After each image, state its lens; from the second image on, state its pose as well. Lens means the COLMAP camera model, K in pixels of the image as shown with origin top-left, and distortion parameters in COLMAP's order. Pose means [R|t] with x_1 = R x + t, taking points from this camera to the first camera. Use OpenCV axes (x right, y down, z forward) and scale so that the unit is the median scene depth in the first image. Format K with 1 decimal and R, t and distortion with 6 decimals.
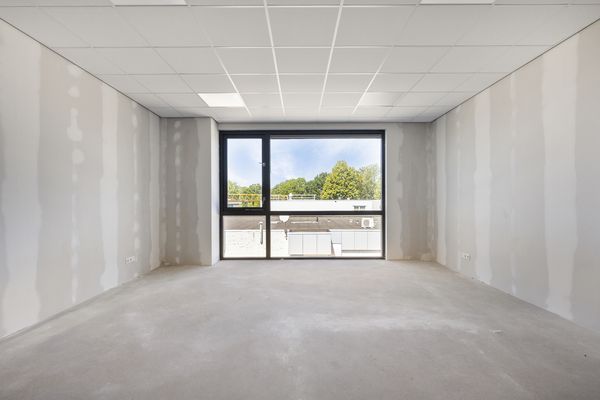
lens RADIAL K [[290.1, 0, 300.8], [0, 290.1, 202.5], [0, 0, 1]] dist [0.001441, 0.000179]
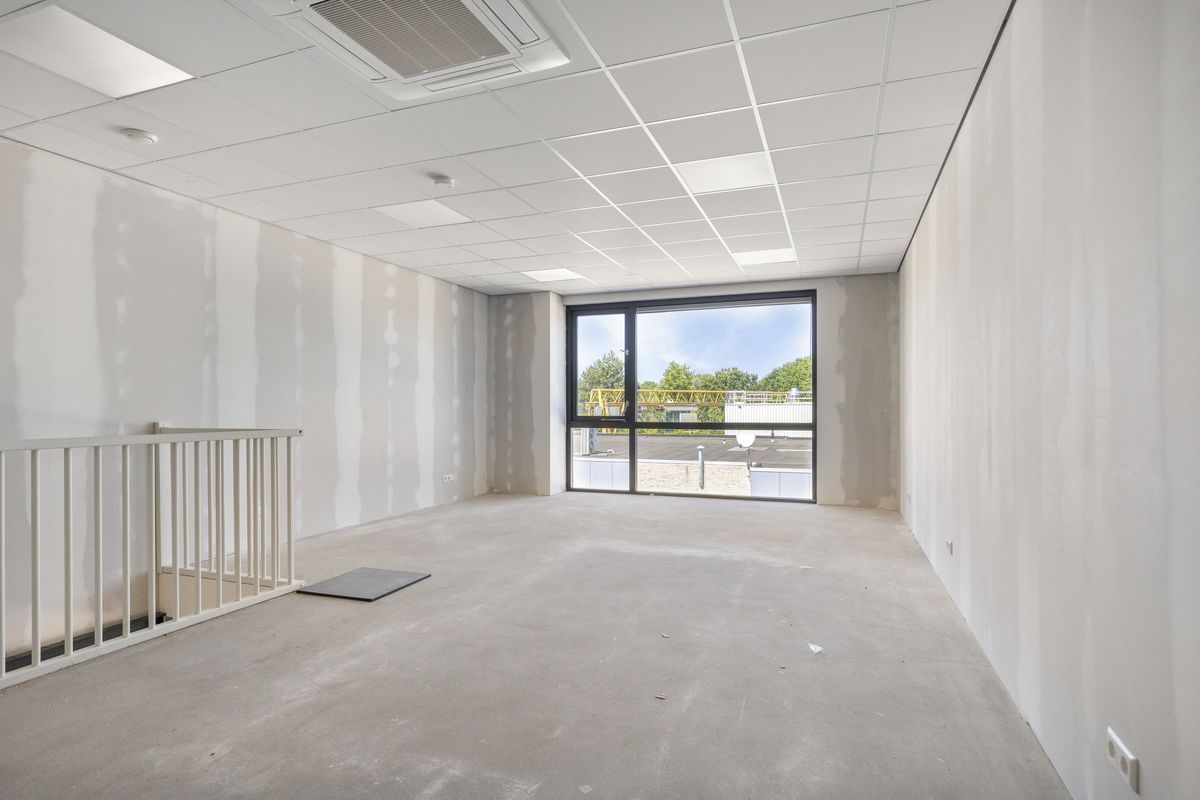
lens RADIAL K [[624.1, 0, 601.3], [0, 624.1, 406.3], [0, 0, 1]] dist [0.001915, 0.000405]
pose [[0.934196, 0.001575, -0.356756, 0.364580], [-0.002539, 0.999994, -0.002233, -0.002746], [0.356750, 0.002992, 0.934195, -0.406202]]
